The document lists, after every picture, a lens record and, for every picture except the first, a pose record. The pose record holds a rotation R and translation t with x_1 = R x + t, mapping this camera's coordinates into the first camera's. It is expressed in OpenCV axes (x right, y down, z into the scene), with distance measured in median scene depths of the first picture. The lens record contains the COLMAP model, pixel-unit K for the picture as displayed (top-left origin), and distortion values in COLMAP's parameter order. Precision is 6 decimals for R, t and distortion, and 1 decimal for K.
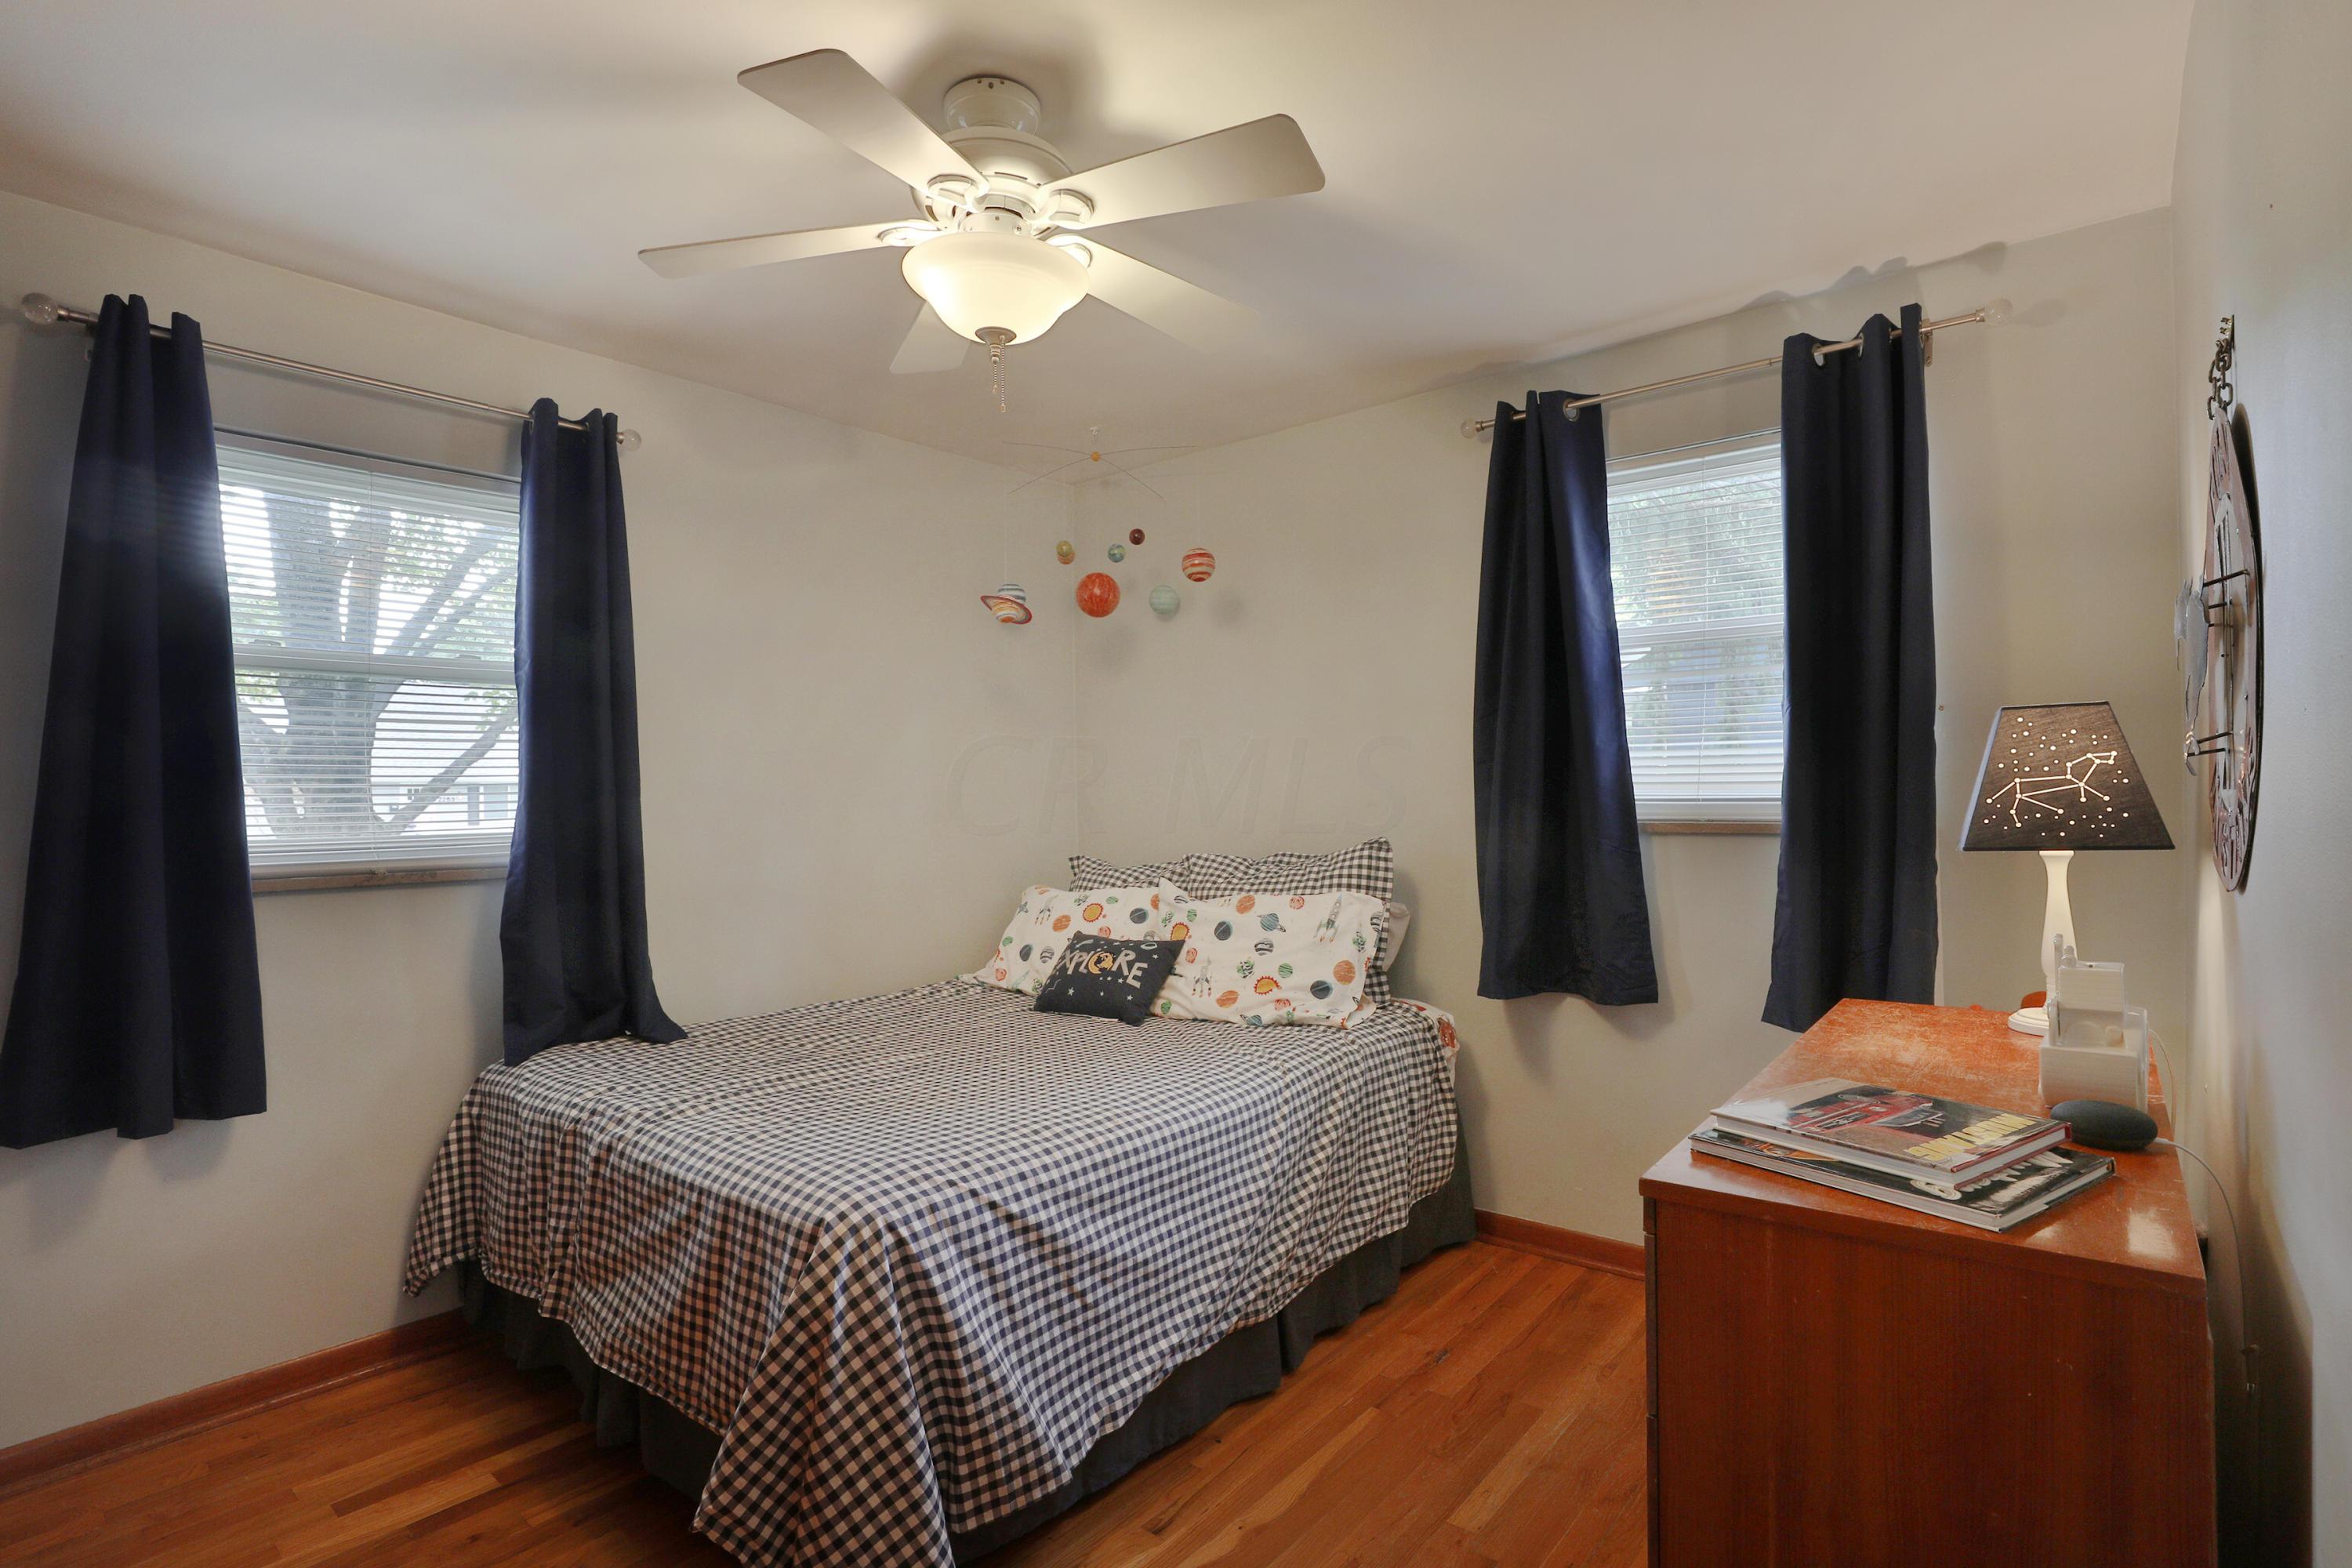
lens RADIAL K [[1125.8, 0, 1176.2], [0, 1125.8, 790.1], [0, 0, 1]] dist [-0.041817, 0.009956]
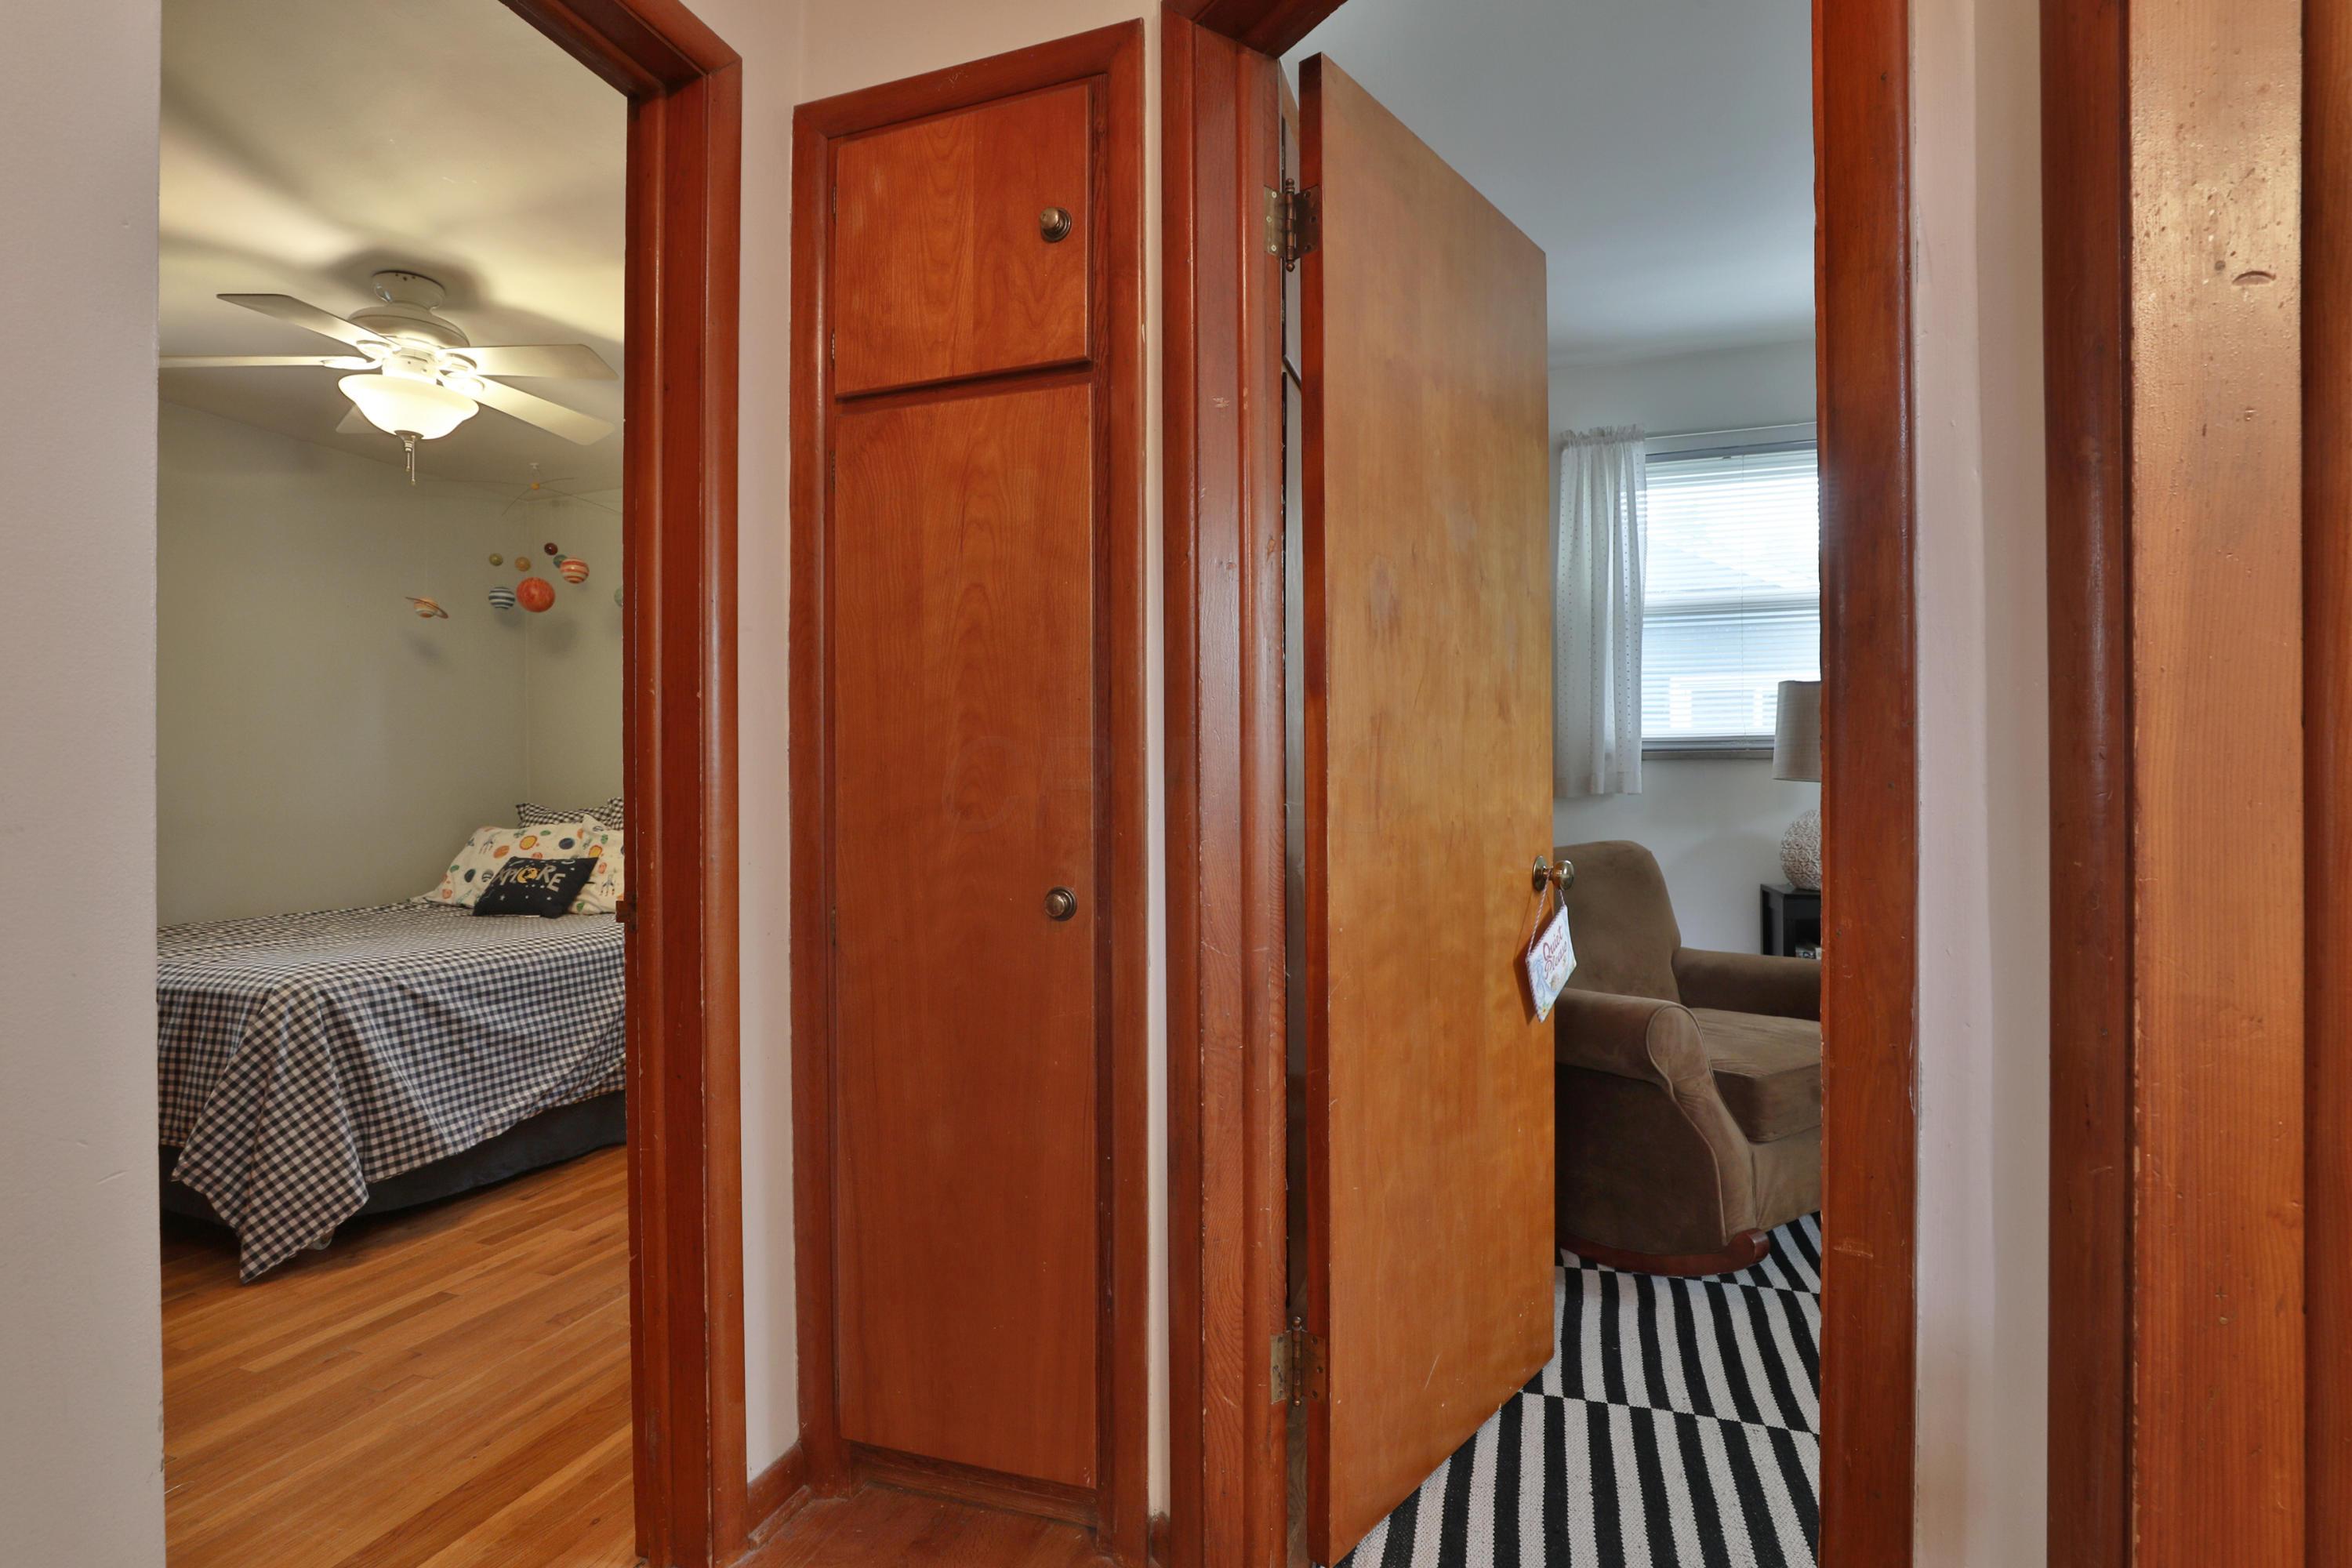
lens RADIAL K [[1125.8, 0, 1172.4], [0, 1125.8, 793.3], [0, 0, 1]] dist [-0.041817, 0.009956]
pose [[0.931011, 0.006139, 0.364940, 0.280851], [-0.006673, 0.999978, 0.000204, 0.091854], [-0.364931, -0.002625, 0.931031, -0.851332]]
